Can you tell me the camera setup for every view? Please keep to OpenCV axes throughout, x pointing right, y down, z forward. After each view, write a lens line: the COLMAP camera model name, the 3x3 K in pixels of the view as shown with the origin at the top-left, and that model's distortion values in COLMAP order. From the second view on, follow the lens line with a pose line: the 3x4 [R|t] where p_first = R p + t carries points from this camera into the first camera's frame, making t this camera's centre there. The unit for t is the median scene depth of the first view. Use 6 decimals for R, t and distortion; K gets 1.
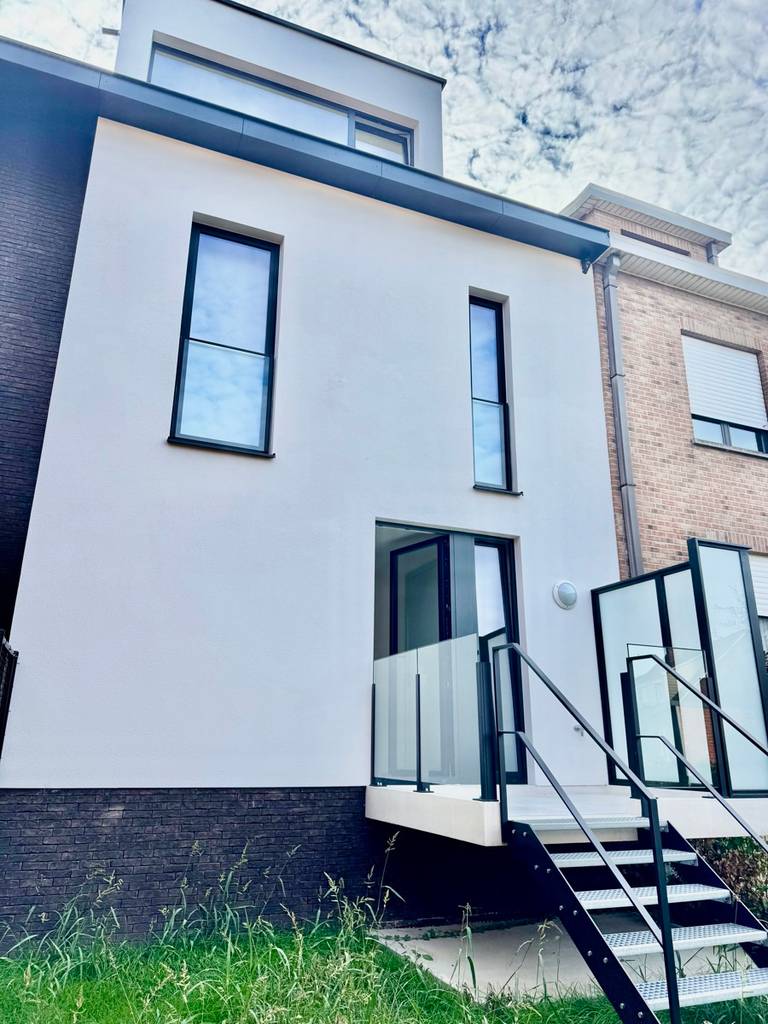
lens RADIAL K [[738.1, 0, 388.8], [0, 738.1, 490.7], [0, 0, 1]] dist [0.073246, -0.077350]
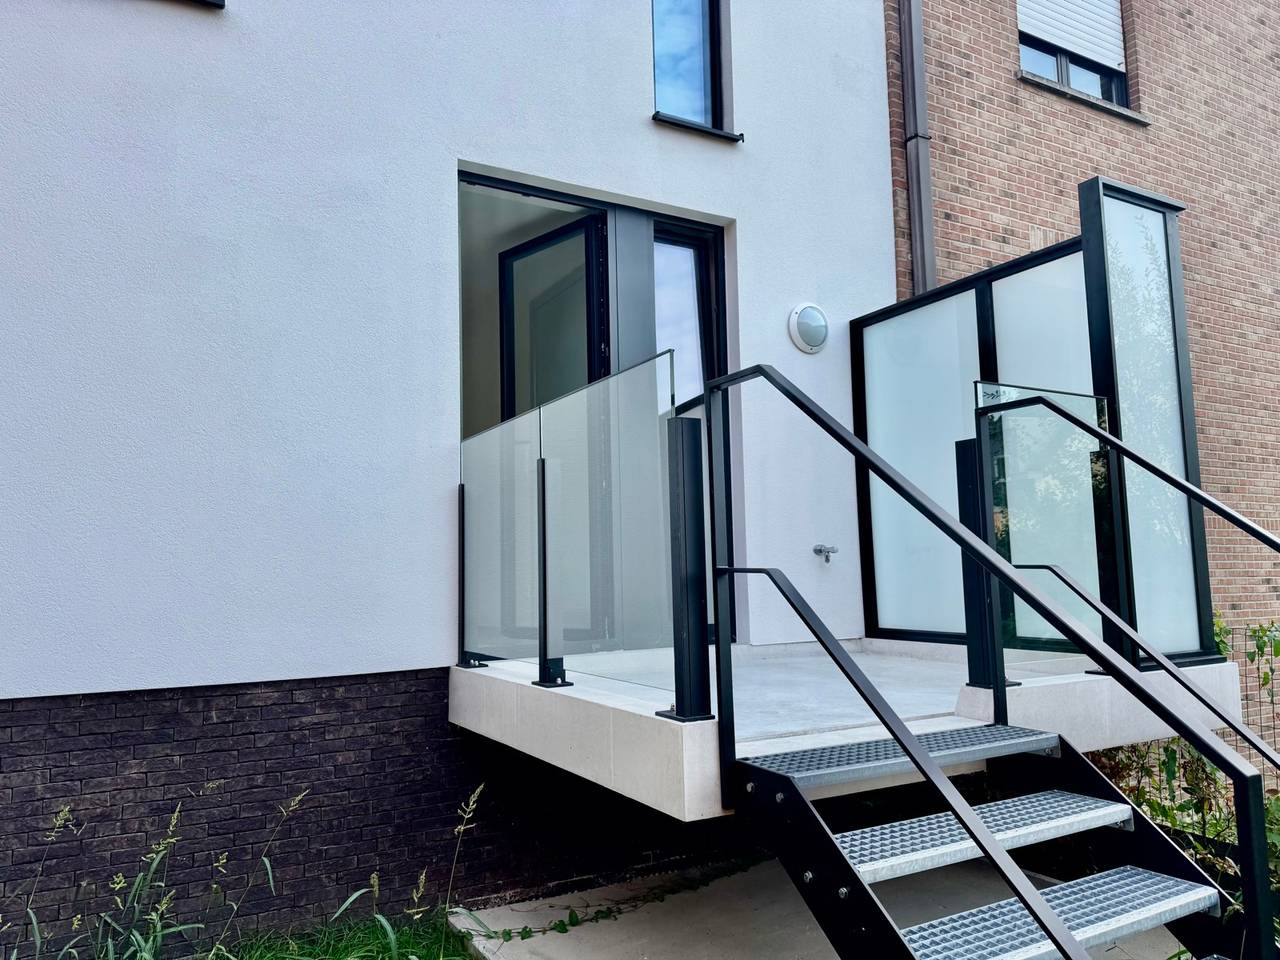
lens RADIAL K [[901.5, 0, 640.0], [0, 901.5, 480.0], [0, 0, 1]] dist [0.051691, -0.070997]
pose [[0.993394, -0.022457, 0.112533, 0.027803], [-0.004339, 0.972611, 0.232399, 0.093147], [-0.114670, -0.231352, 0.966089, 0.314870]]
